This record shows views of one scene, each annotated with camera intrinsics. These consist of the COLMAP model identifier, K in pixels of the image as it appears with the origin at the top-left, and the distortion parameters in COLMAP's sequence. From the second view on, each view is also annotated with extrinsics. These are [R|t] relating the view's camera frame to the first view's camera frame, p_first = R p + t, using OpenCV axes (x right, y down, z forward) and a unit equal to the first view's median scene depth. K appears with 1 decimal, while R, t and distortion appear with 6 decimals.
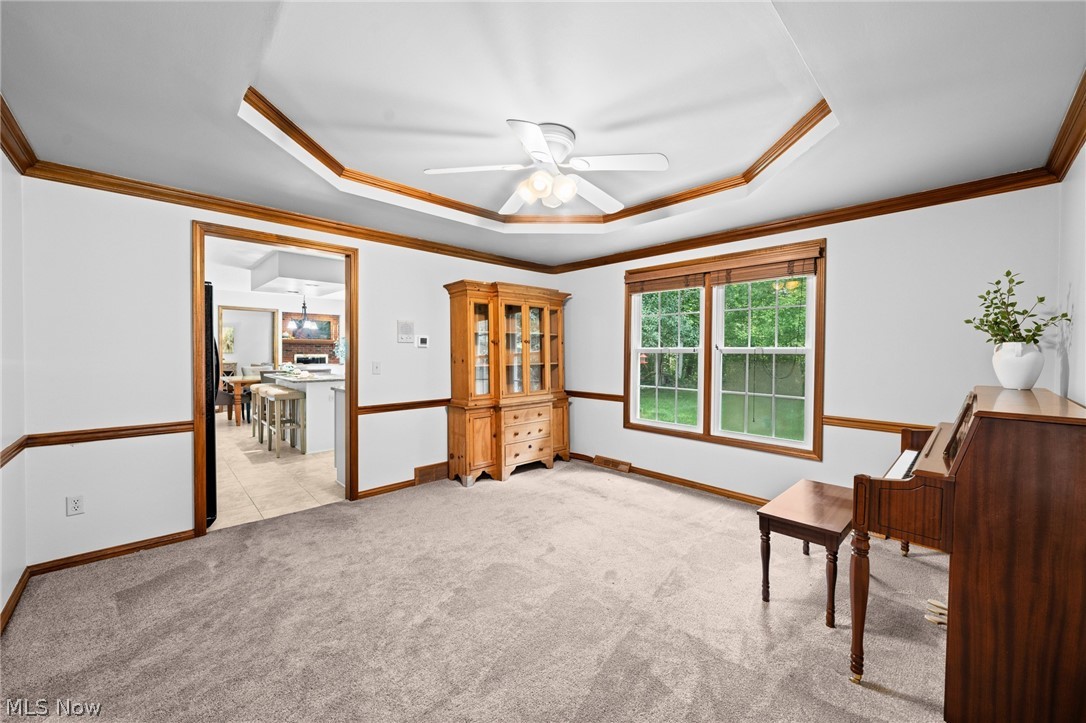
lens RADIAL K [[411.5, 0, 541.6], [0, 411.5, 358.9], [0, 0, 1]] dist [-0.001733, -0.000499]
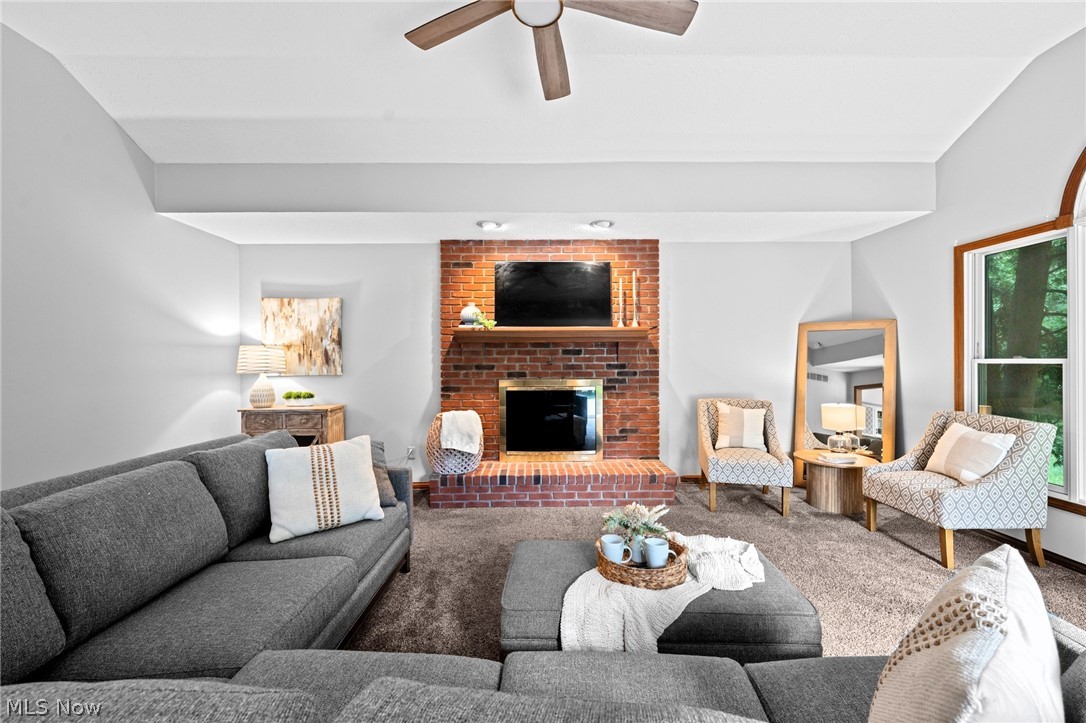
lens RADIAL K [[411.5, 0, 546.1], [0, 411.5, 361.1], [0, 0, 1]] dist [-0.001733, -0.000499]
pose [[0.733573, -0.006770, -0.679577, -1.359119], [-0.002655, 0.999914, -0.012826, -0.076431], [0.679606, 0.011213, 0.733492, 2.928867]]
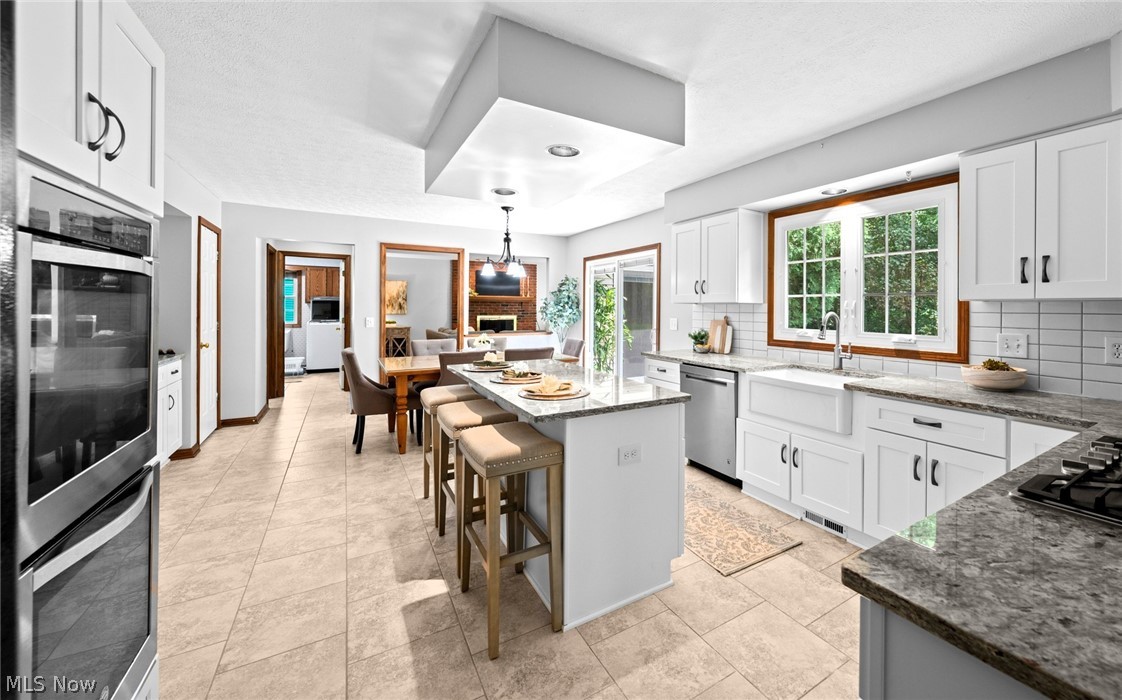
lens RADIAL K [[435.3, 0, 630.9], [0, 435.3, 312.5], [0, 0, 1]] dist [-0.000614, -0.000082]
pose [[0.983913, -0.000060, -0.178647, -0.618896], [-0.001934, 0.999938, -0.010989, -0.032538], [0.178636, 0.011157, 0.983852, 0.892664]]
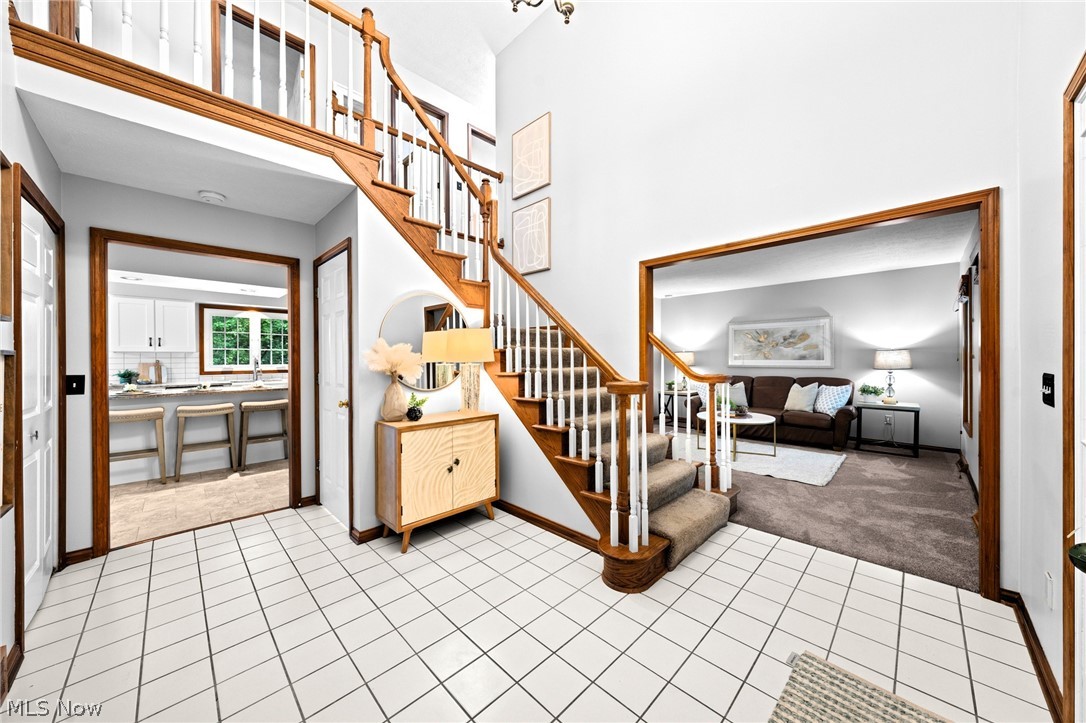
lens RADIAL K [[382.4, 0, 545.2], [0, 382.4, 357.2], [0, 0, 1]] dist [-0.003446, 0.000309]
pose [[-0.019483, -0.006997, 0.999786, -2.126239], [0.025309, 0.999652, 0.007489, -0.020029], [-0.999490, 0.025450, -0.019299, 0.491691]]
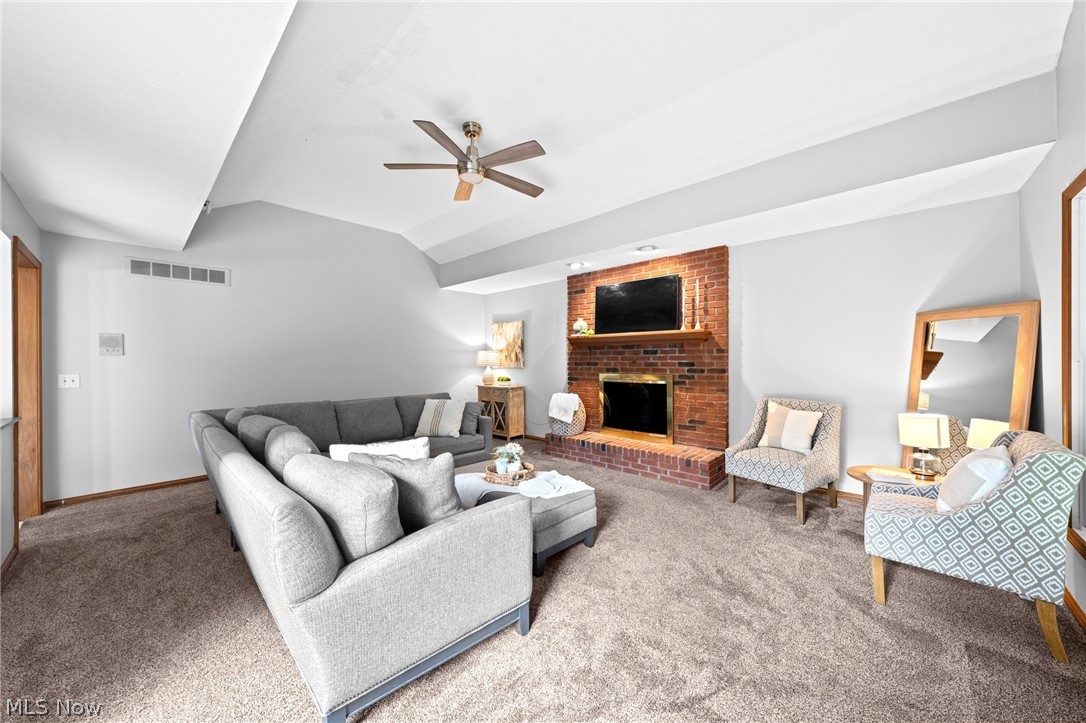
lens RADIAL K [[382.4, 0, 550.3], [0, 382.4, 360.2], [0, 0, 1]] dist [-0.003446, 0.000309]
pose [[0.070531, -0.001210, -0.997509, -0.832680], [-0.009627, 0.999952, -0.001894, -0.083451], [0.997463, 0.009737, 0.070516, 3.369380]]
